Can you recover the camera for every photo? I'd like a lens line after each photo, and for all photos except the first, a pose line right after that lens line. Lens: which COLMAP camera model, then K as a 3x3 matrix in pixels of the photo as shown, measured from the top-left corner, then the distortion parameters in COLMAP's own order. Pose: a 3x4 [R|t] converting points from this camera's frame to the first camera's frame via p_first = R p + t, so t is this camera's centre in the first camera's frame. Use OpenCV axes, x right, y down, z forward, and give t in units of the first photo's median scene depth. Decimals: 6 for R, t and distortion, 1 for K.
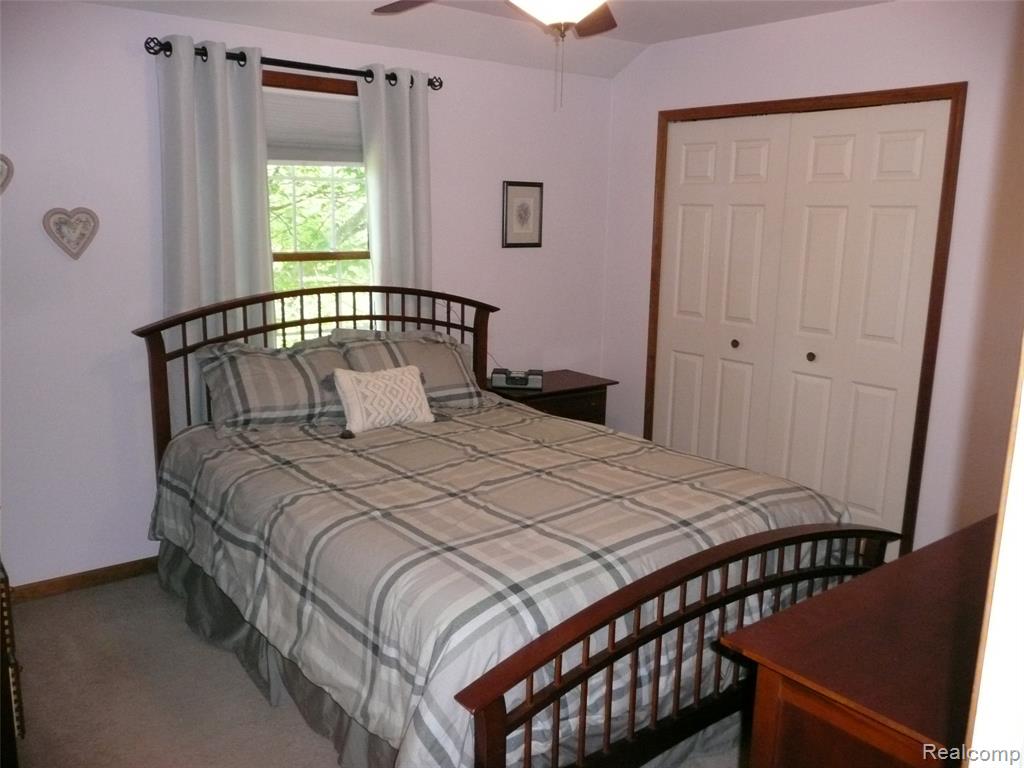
lens RADIAL K [[859.4, 0, 513.5], [0, 859.4, 385.1], [0, 0, 1]] dist [-0.033349, 0.038305]
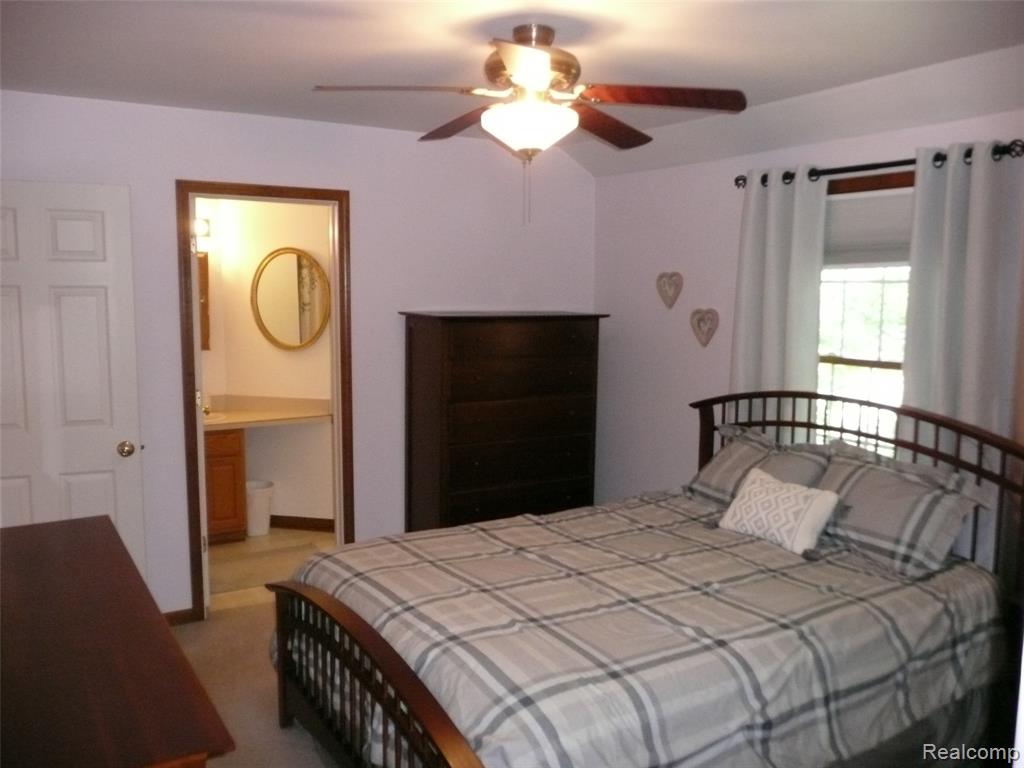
lens RADIAL K [[859.4, 0, 512.7], [0, 859.4, 384.2], [0, 0, 1]] dist [-0.033349, 0.038305]
pose [[-0.119155, 0.092902, -0.988520, 0.811851], [-0.208143, 0.971152, 0.116360, -0.171885], [0.970813, 0.219618, -0.096381, 0.792832]]
